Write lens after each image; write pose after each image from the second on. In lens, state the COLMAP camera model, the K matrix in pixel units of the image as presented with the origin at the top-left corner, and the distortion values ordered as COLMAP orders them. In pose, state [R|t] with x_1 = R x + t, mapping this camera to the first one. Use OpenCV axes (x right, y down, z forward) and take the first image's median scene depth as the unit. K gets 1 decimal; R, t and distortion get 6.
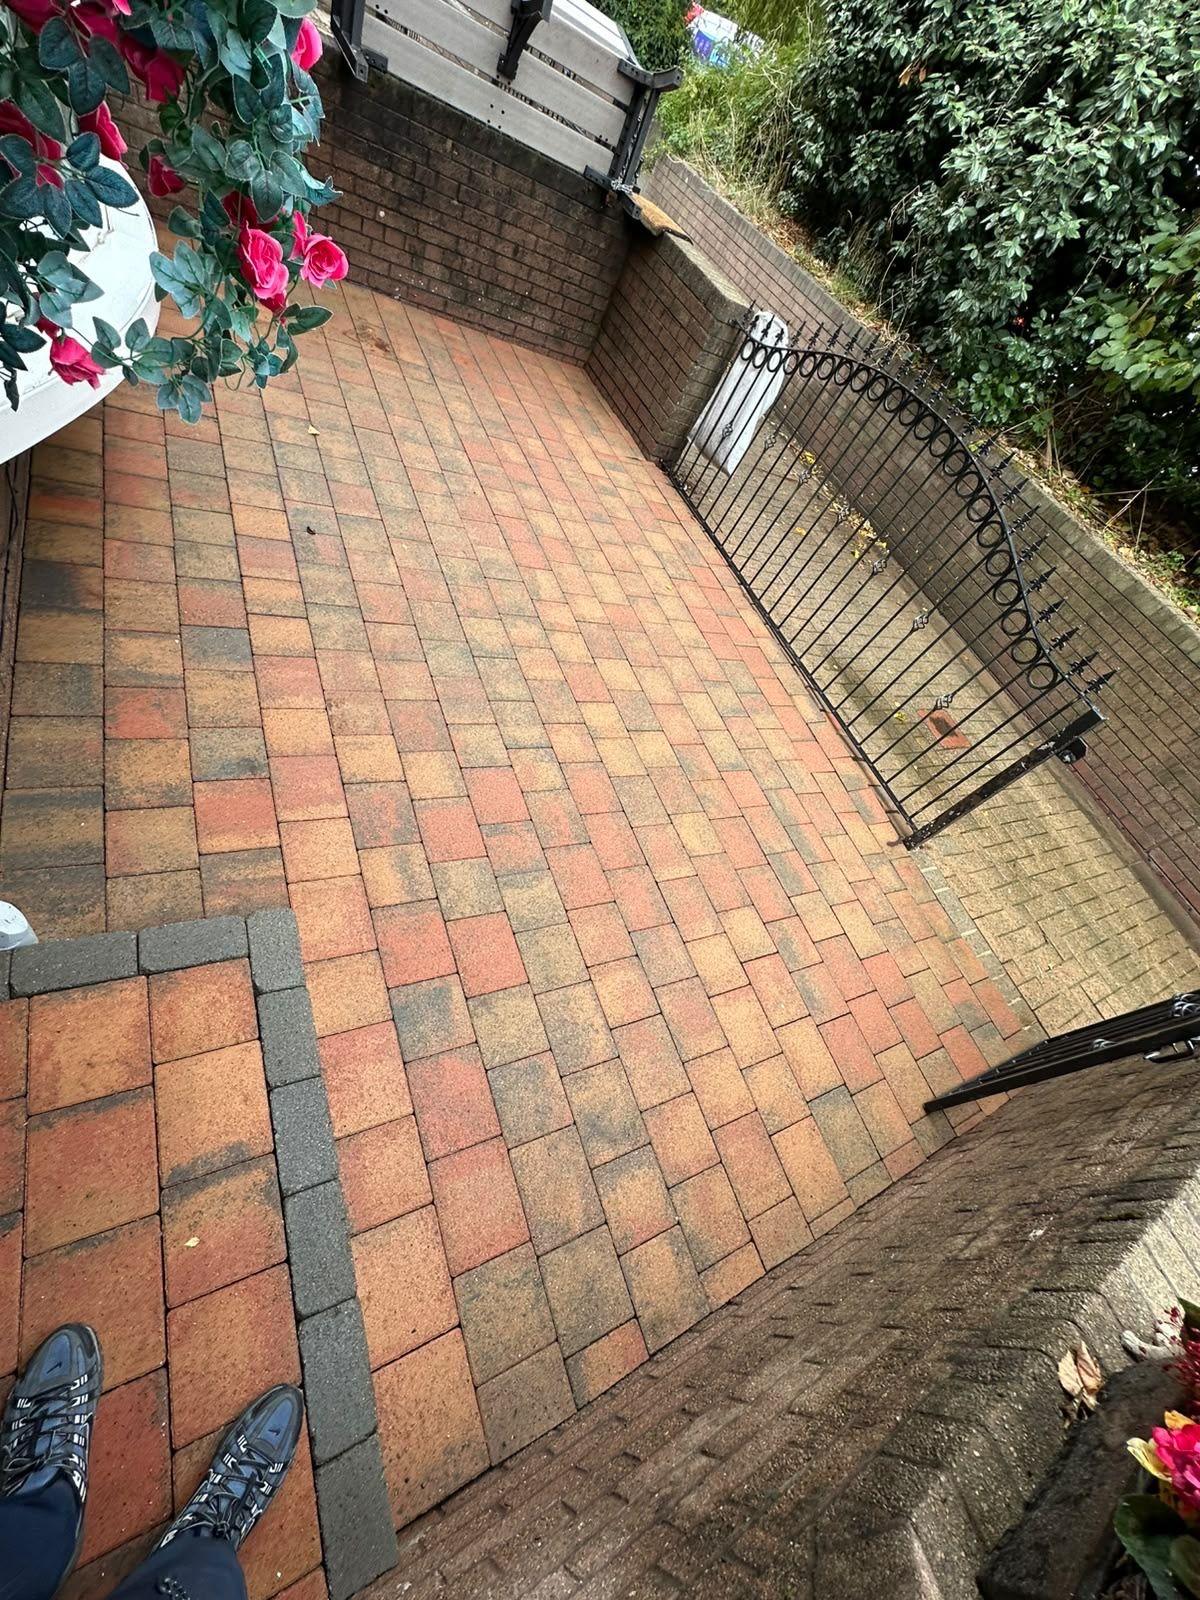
lens RADIAL K [[632.3, 0, 600.0], [0, 632.3, 800.0], [0, 0, 1]] dist [-0.001238, -0.000162]
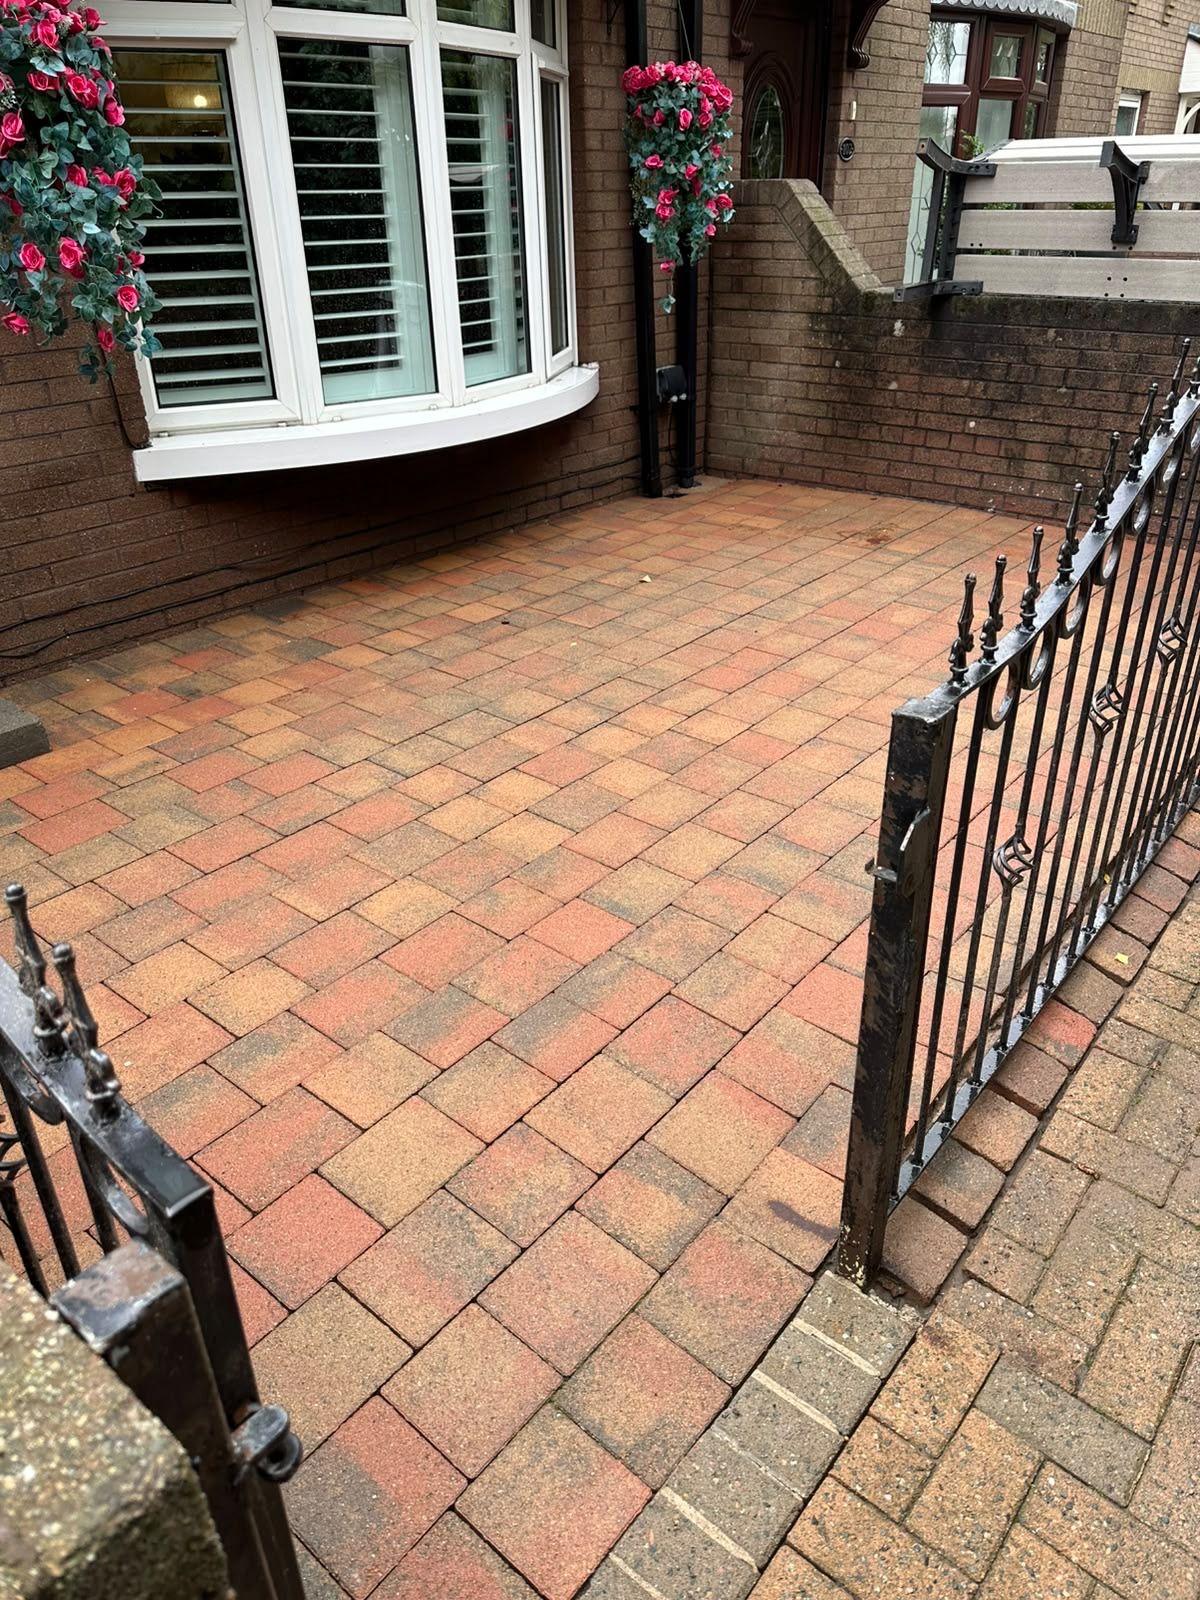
lens RADIAL K [[1161.6, 0, 600.0], [0, 1161.6, 800.0], [0, 0, 1]] dist [-0.000329, -0.006374]
pose [[0.408324, 0.015113, -0.912712, 1.099555], [-0.582462, 0.774179, -0.247760, 0.124588], [0.702858, 0.632786, 0.324919, 0.642060]]
